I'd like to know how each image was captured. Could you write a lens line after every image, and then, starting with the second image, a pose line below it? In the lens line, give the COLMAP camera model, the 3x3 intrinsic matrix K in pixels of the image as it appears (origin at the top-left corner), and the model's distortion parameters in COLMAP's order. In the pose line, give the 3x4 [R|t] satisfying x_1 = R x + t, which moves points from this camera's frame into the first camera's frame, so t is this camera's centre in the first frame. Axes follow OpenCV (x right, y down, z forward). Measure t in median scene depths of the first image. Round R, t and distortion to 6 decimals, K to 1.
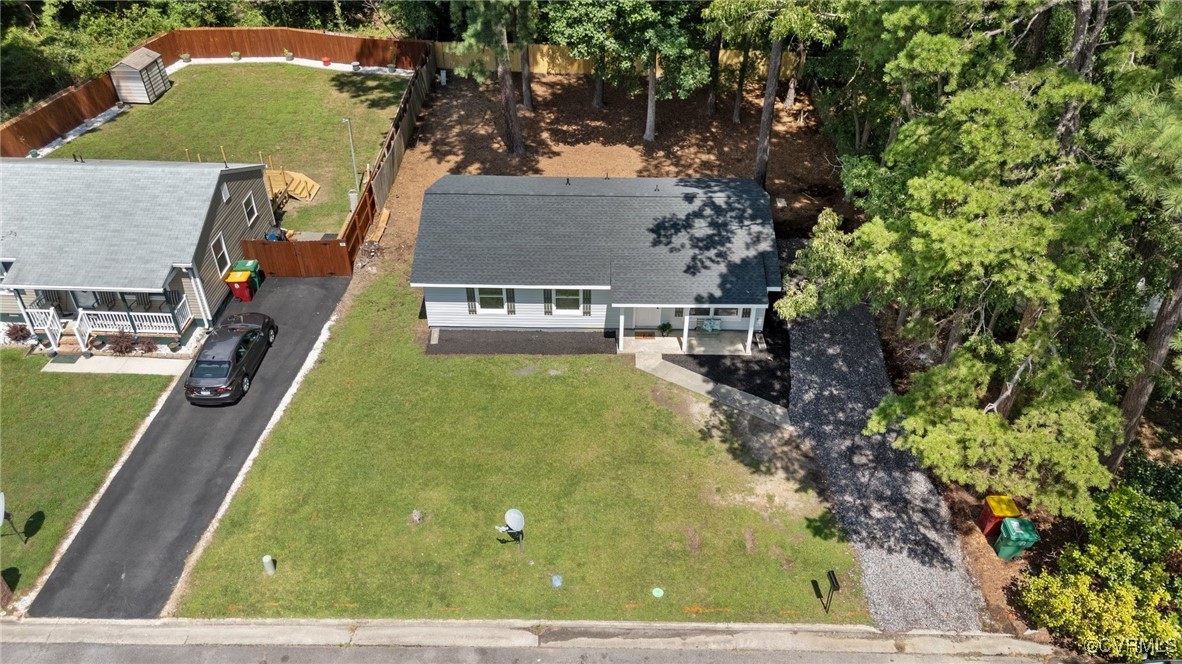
lens RADIAL K [[857.0, 0, 591.0], [0, 857.0, 332.0], [0, 0, 1]] dist [0.059073, -0.053162]
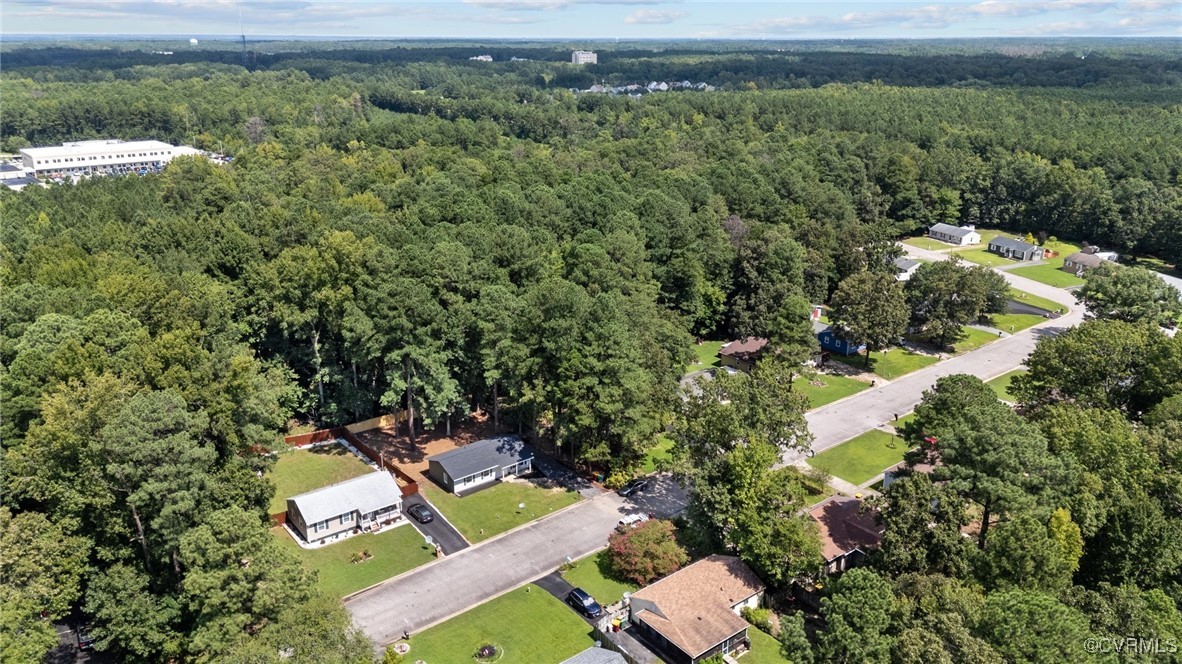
lens RADIAL K [[876.9, 0, 575.1], [0, 876.9, 335.3], [0, 0, 1]] dist [0.026187, -0.005657]
pose [[0.784028, -0.210011, 0.584120, -1.885006], [0.382352, 0.904703, -0.187935, 0.292996], [-0.488986, 0.370686, 0.789610, -2.533048]]
